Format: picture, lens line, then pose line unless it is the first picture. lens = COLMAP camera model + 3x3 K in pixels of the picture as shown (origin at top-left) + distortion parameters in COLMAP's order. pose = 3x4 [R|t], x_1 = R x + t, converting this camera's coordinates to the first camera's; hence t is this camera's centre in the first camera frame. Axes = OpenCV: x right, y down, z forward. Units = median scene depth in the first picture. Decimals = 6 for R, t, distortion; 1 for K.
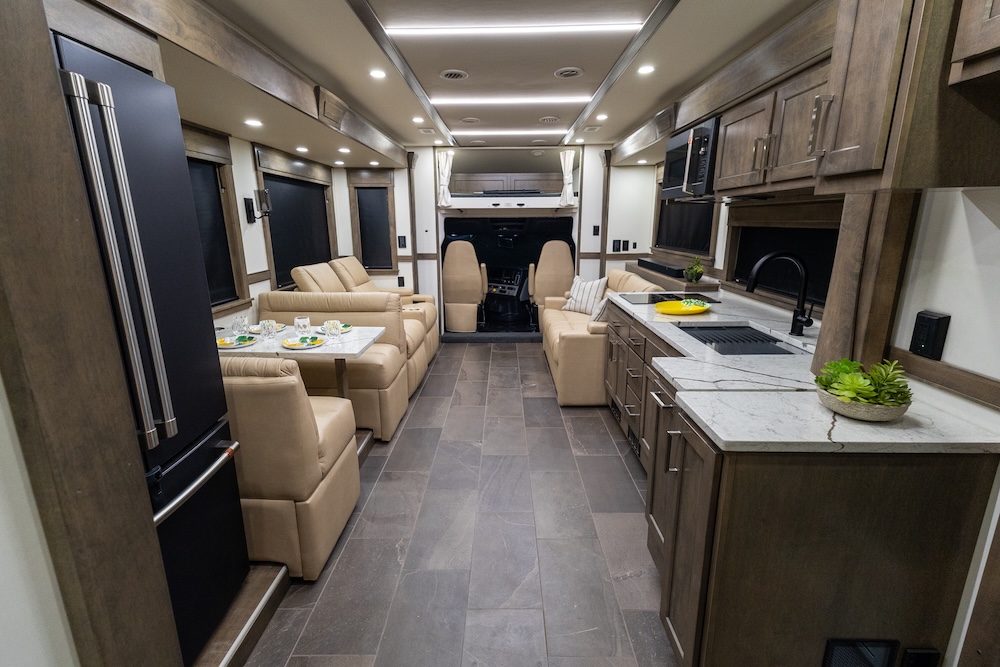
lens RADIAL K [[454.6, 0, 497.6], [0, 454.6, 331.7], [0, 0, 1]] dist [0.024823, -0.005802]
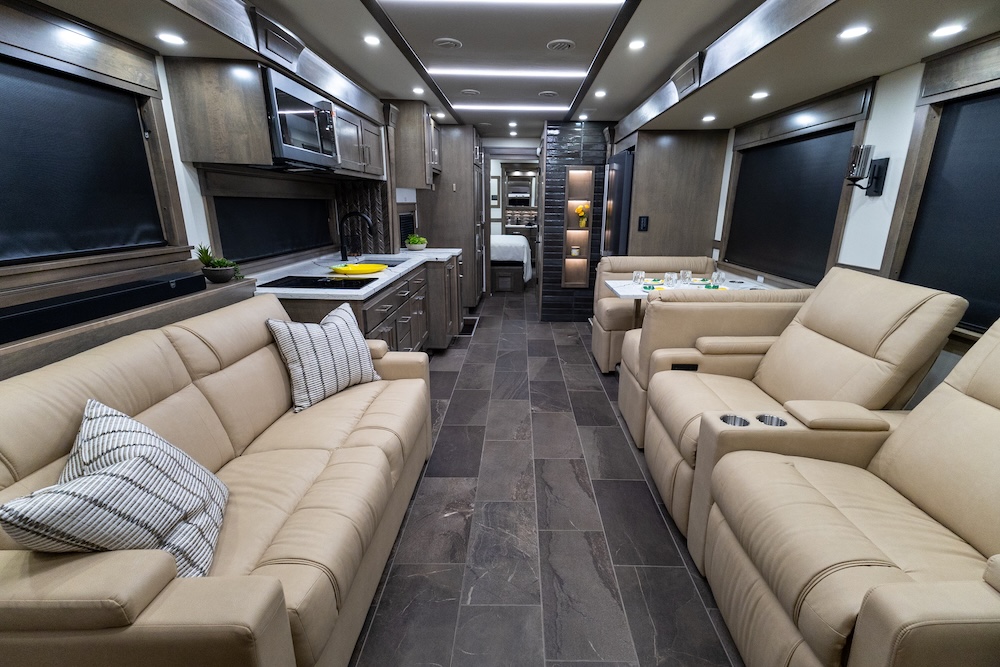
lens RADIAL K [[454.6, 0, 522.2], [0, 454.6, 335.6], [0, 0, 1]] dist [0.024823, -0.005802]
pose [[-0.999753, -0.001032, -0.022217, 0.008931], [-0.011990, 0.866342, 0.499307, -0.387563], [0.018732, 0.499450, -0.866140, 1.662624]]
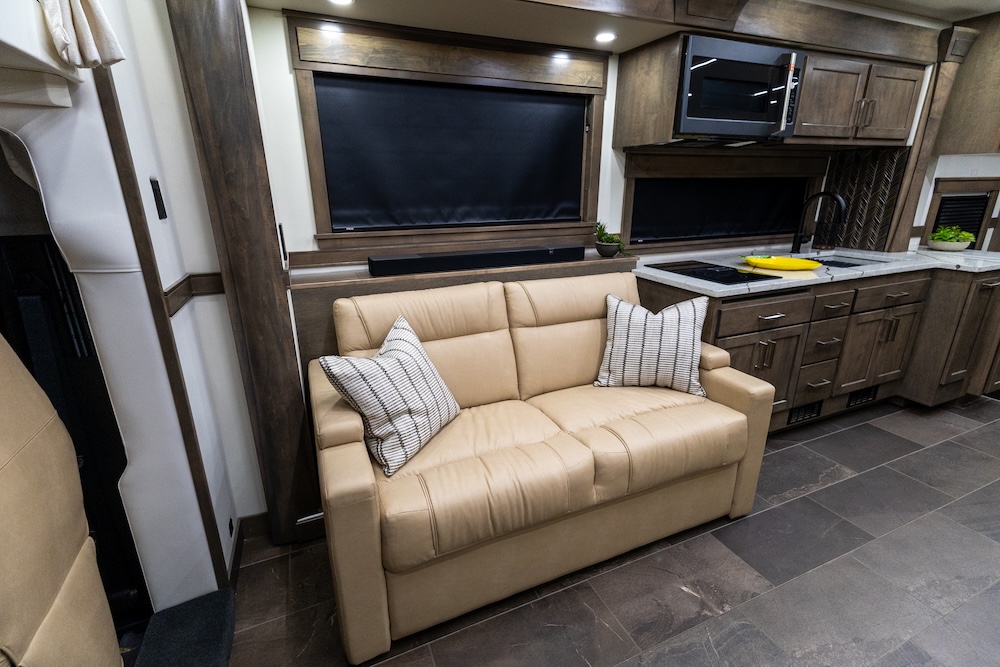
lens RADIAL K [[454.6, 0, 501.6], [0, 454.6, 332.8], [0, 0, 1]] dist [0.024823, -0.005802]
pose [[-0.415764, -0.269991, 0.868473, -0.168907], [0.225250, 0.894599, 0.385947, -0.329020], [-0.881137, 0.356087, -0.311126, 1.463046]]
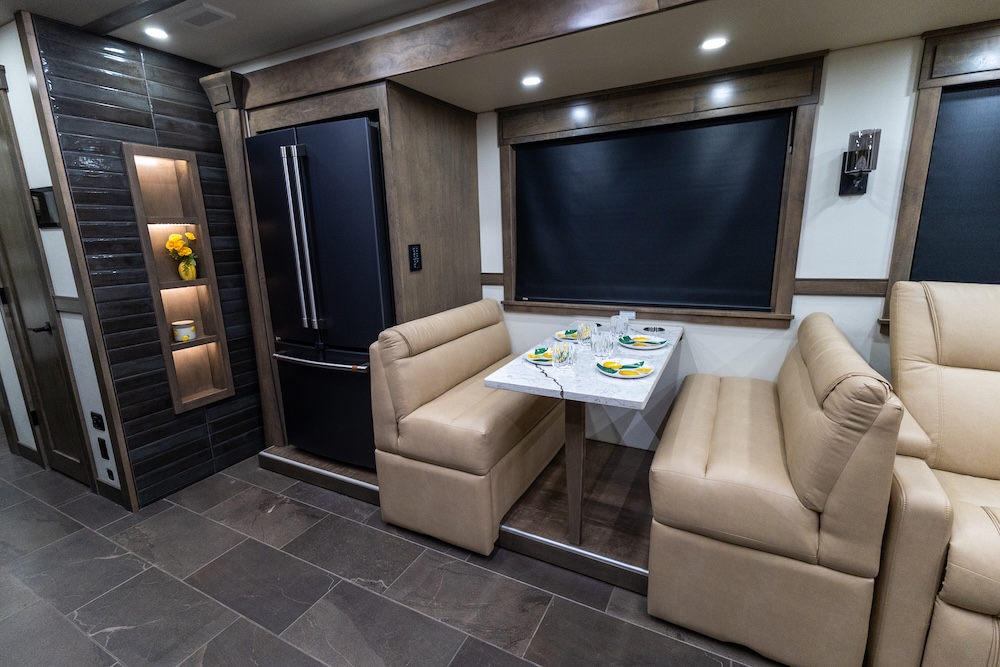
lens RADIAL K [[454.6, 0, 497.3], [0, 454.6, 334.7], [0, 0, 1]] dist [0.024823, -0.005802]
pose [[-0.456339, 0.214959, -0.863451, 0.205550], [-0.178904, 0.928400, 0.325680, -0.178417], [0.871635, 0.303095, -0.385208, 0.868144]]
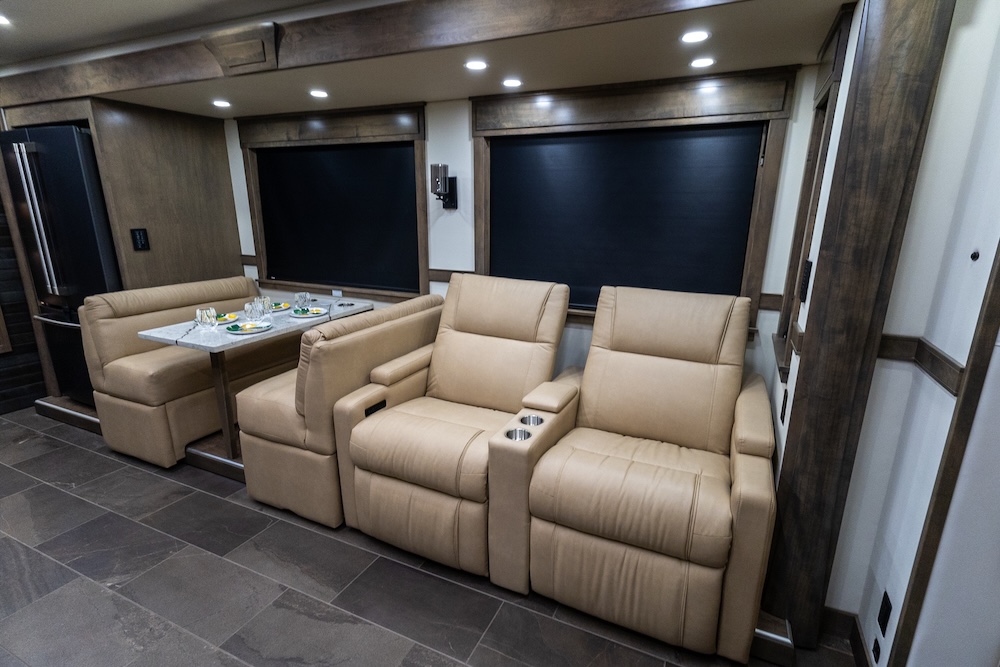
lens RADIAL K [[481.2, 0, 516.7], [0, 481.2, 344.0], [0, 0, 1]] dist [0.015324, -0.004461]
pose [[-0.398150, 0.240484, -0.885237, 0.210466], [-0.229869, 0.908078, 0.350077, -0.336148], [0.888052, 0.342872, -0.306271, 1.408754]]
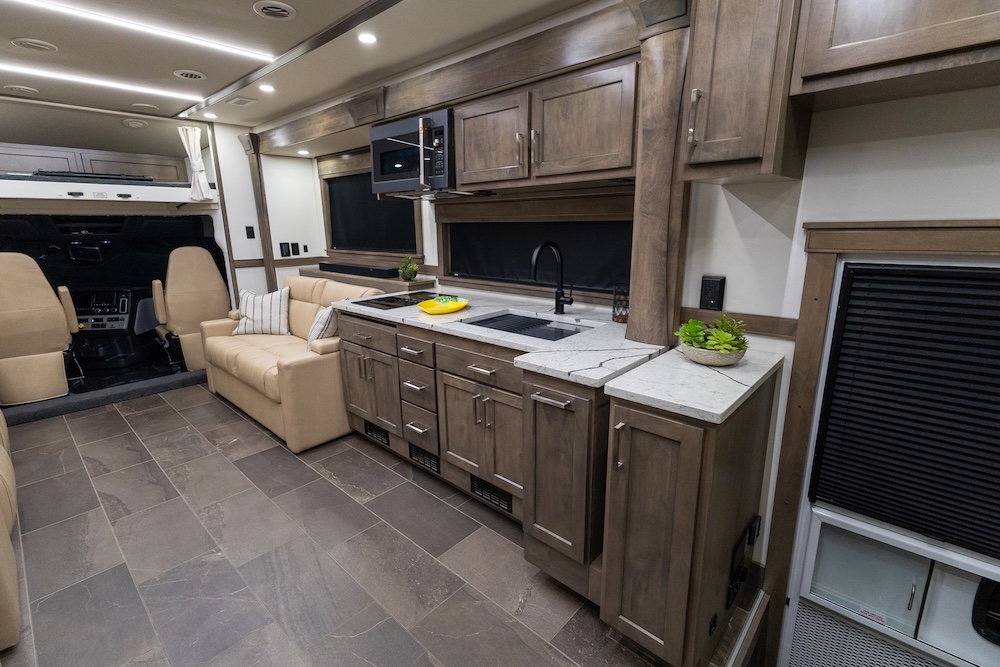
lens RADIAL K [[454.6, 0, 497.4], [0, 454.6, 333.4], [0, 0, 1]] dist [0.024823, -0.005802]
pose [[0.668191, -0.175358, 0.723028, -0.175714], [0.182953, 0.980713, 0.068778, -0.032021], [-0.721144, 0.086323, 0.687386, 0.211292]]
